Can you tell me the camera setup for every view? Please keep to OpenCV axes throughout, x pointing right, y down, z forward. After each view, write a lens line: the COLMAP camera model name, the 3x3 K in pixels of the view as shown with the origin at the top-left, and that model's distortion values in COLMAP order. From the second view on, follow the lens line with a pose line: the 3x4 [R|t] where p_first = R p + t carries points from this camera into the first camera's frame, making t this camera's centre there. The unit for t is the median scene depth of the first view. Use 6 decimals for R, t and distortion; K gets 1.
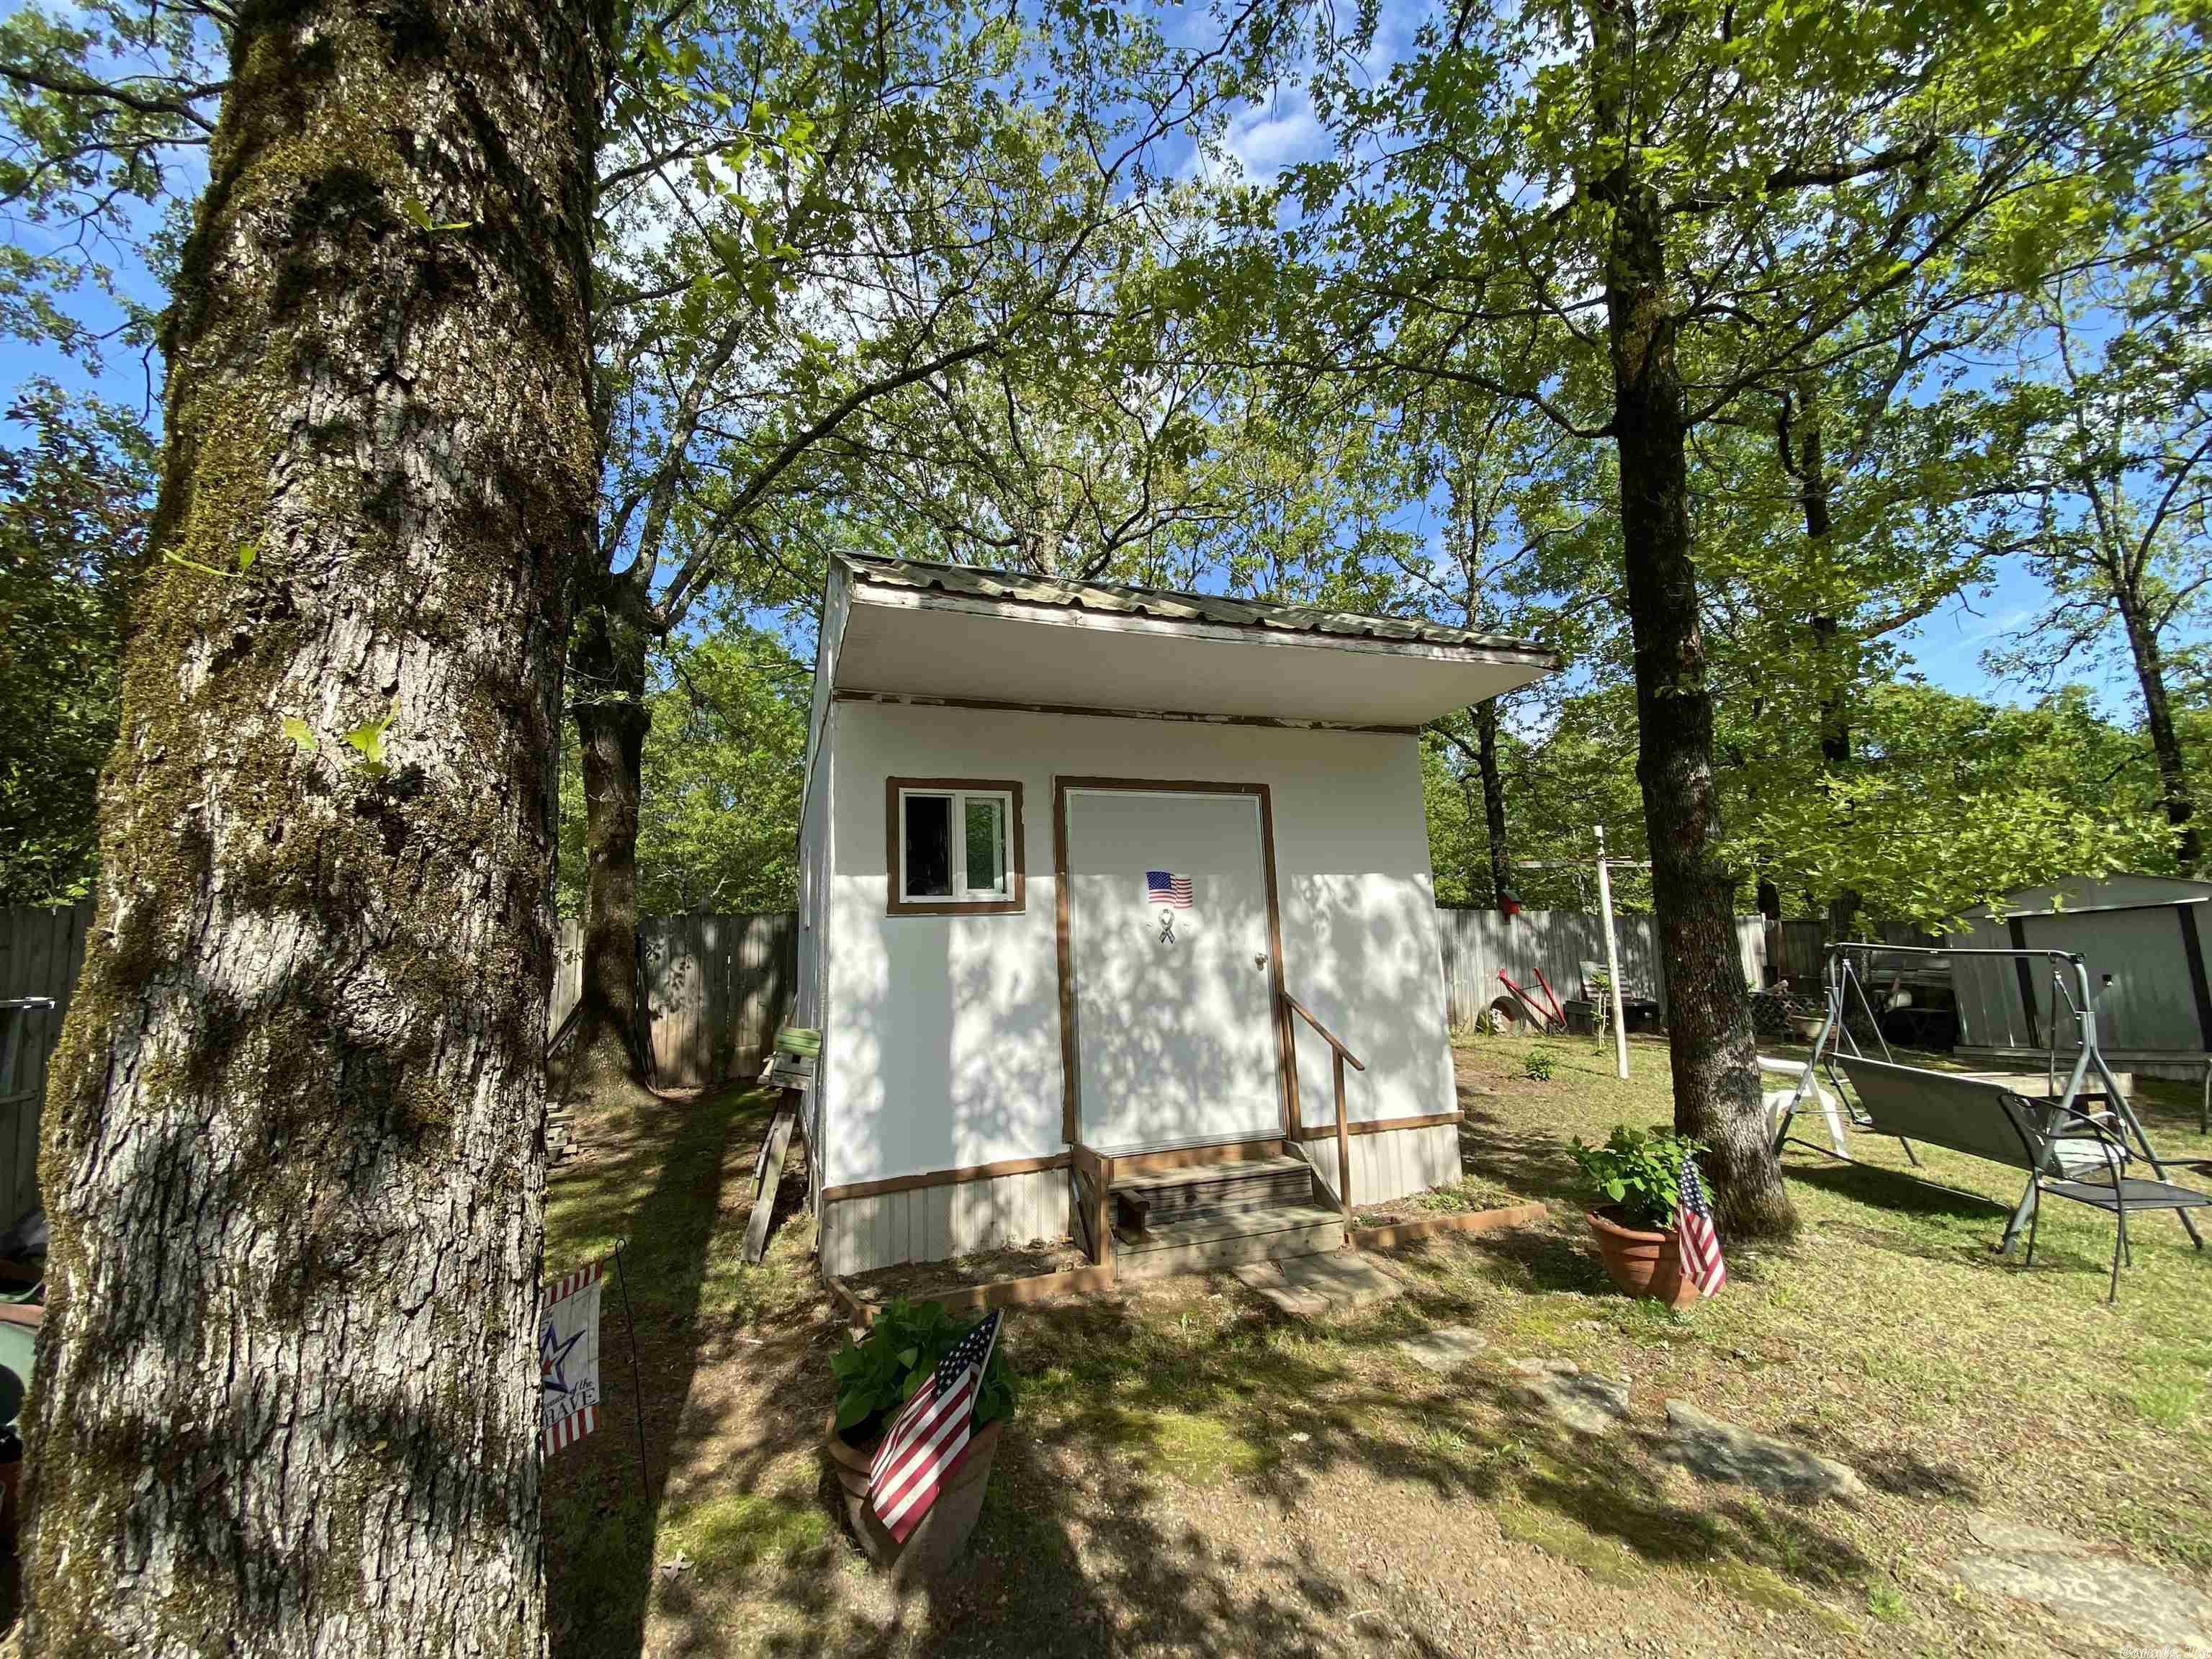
lens RADIAL K [[884.9, 0, 1134.9], [0, 884.9, 823.6], [0, 0, 1]] dist [0.052980, -0.035871]
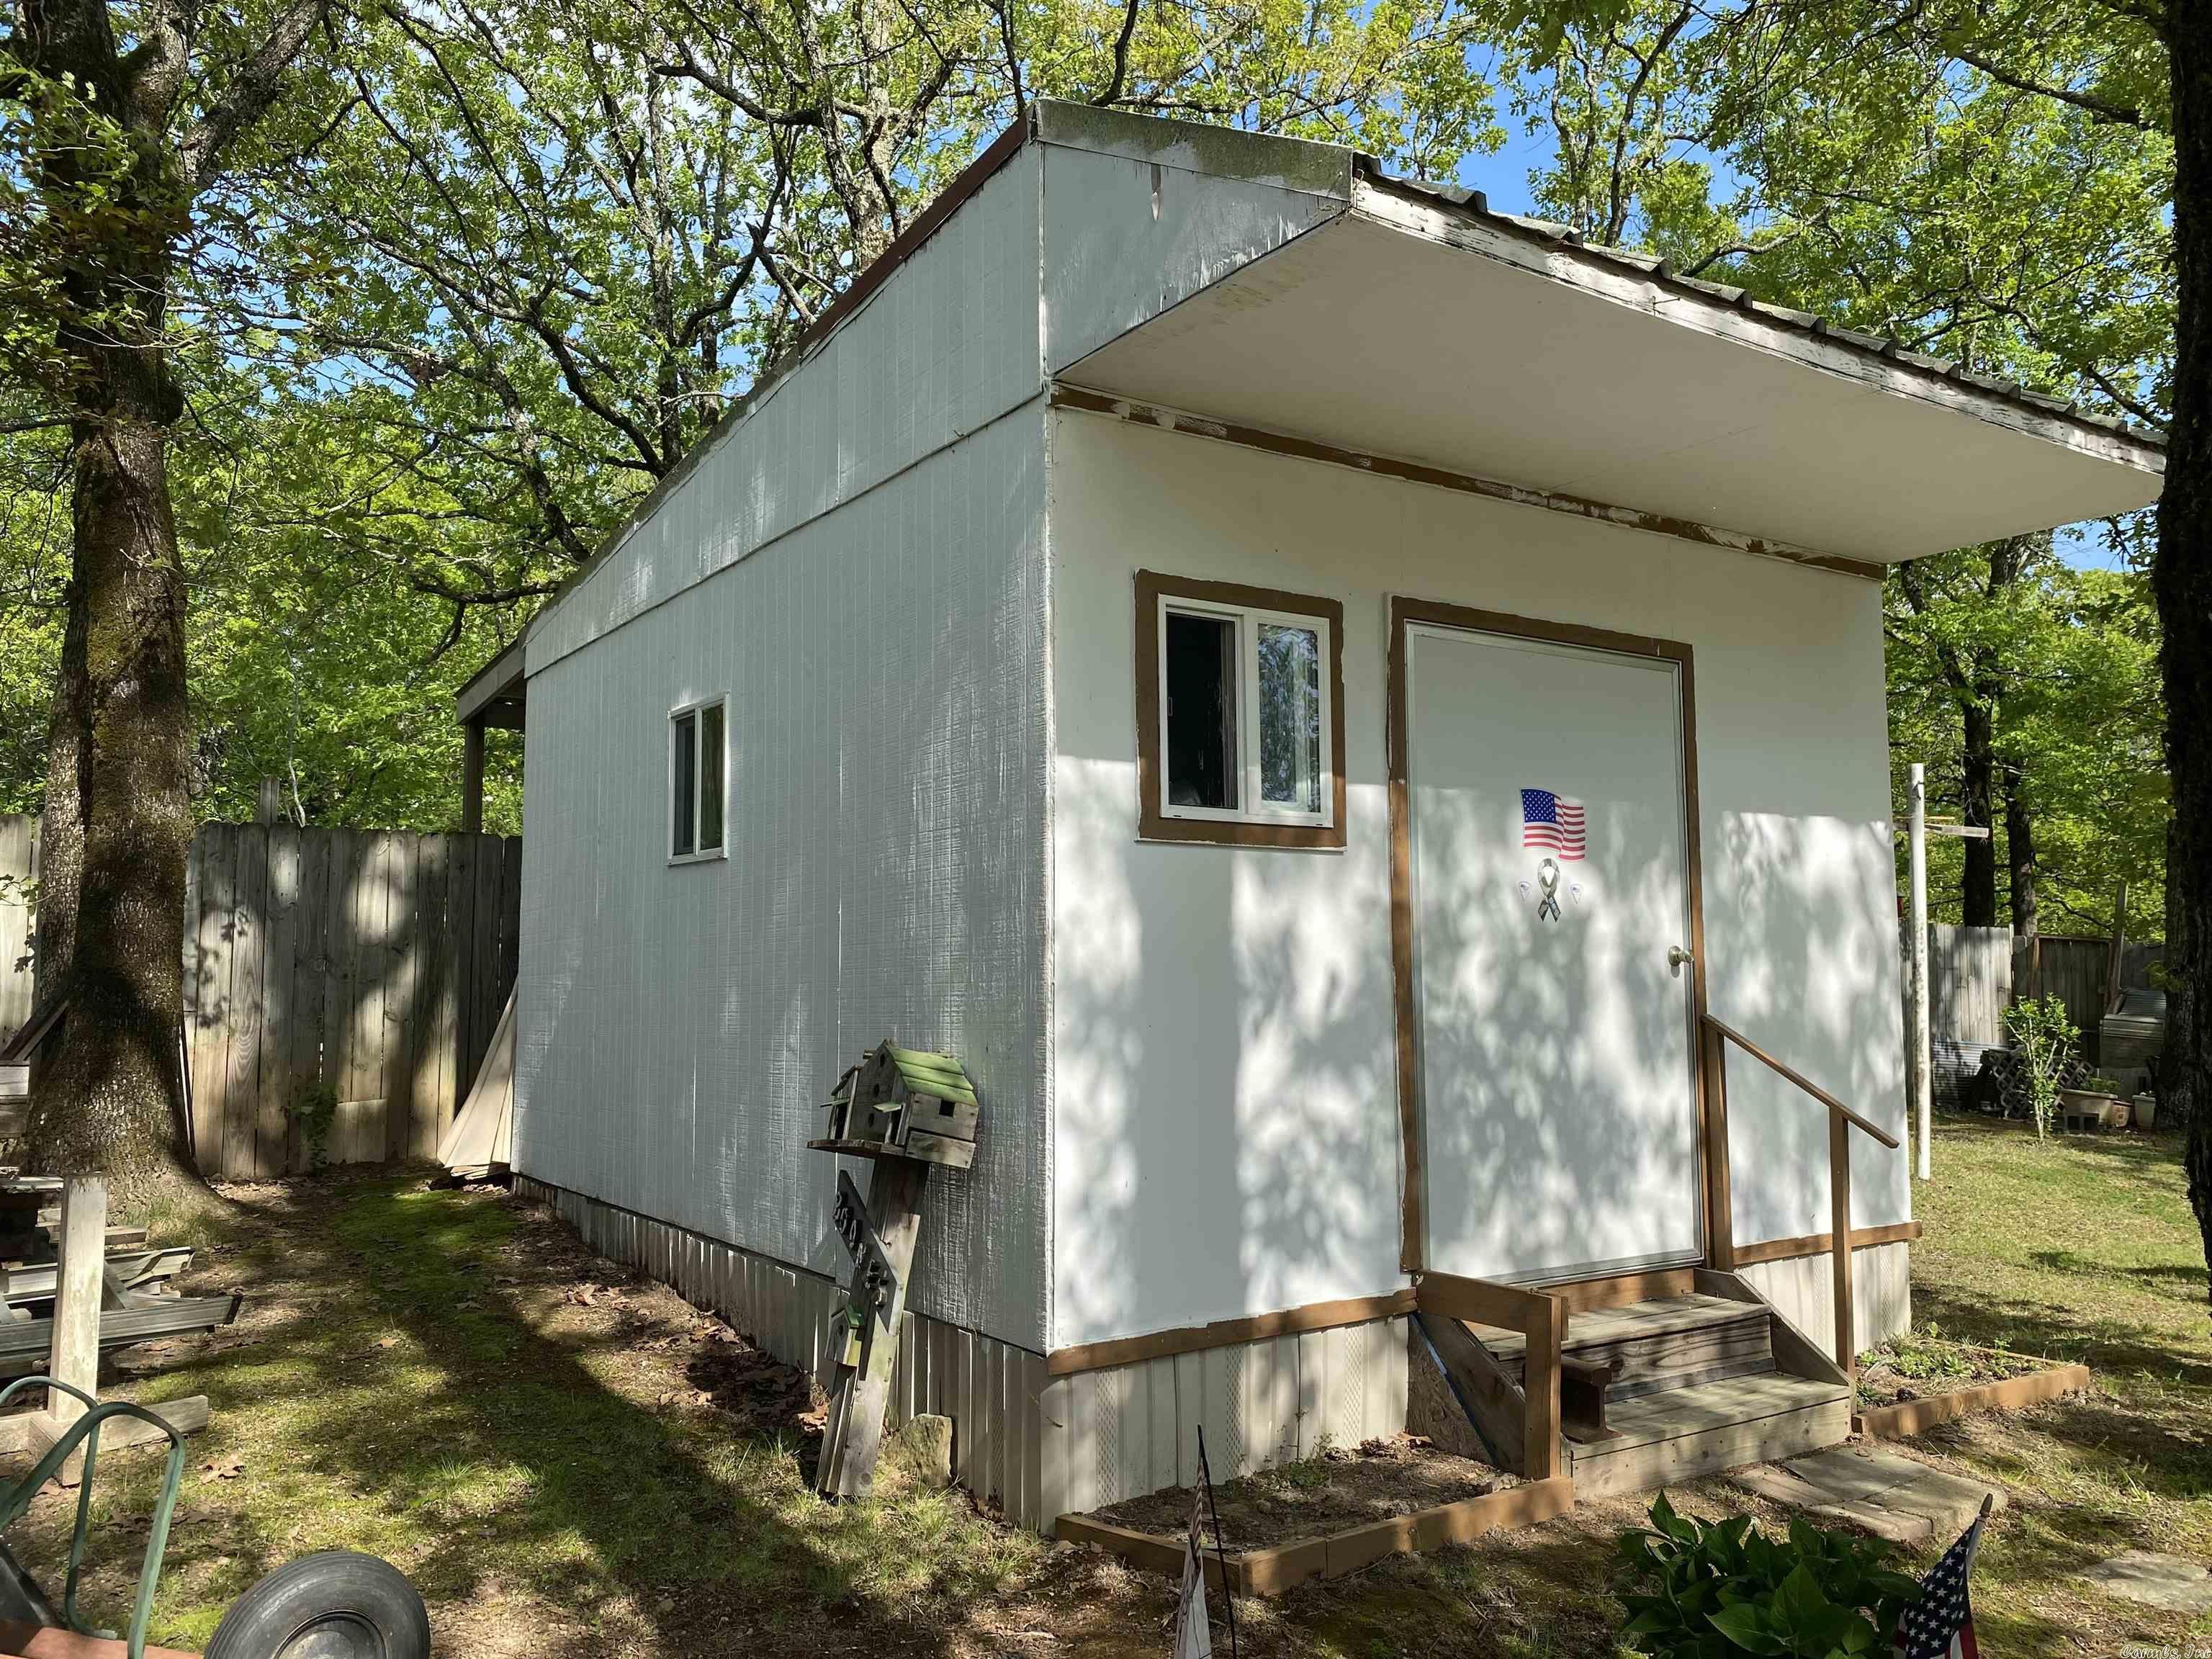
lens RADIAL K [[1663.1, 0, 1102.8], [0, 1663.1, 837.2], [0, 0, 1]] dist [0.030470, -0.009667]
pose [[0.969413, 0.055596, 0.239056, -0.515515], [-0.071683, 0.995673, 0.059127, 0.044929], [-0.234735, -0.074455, 0.969204, 0.068325]]
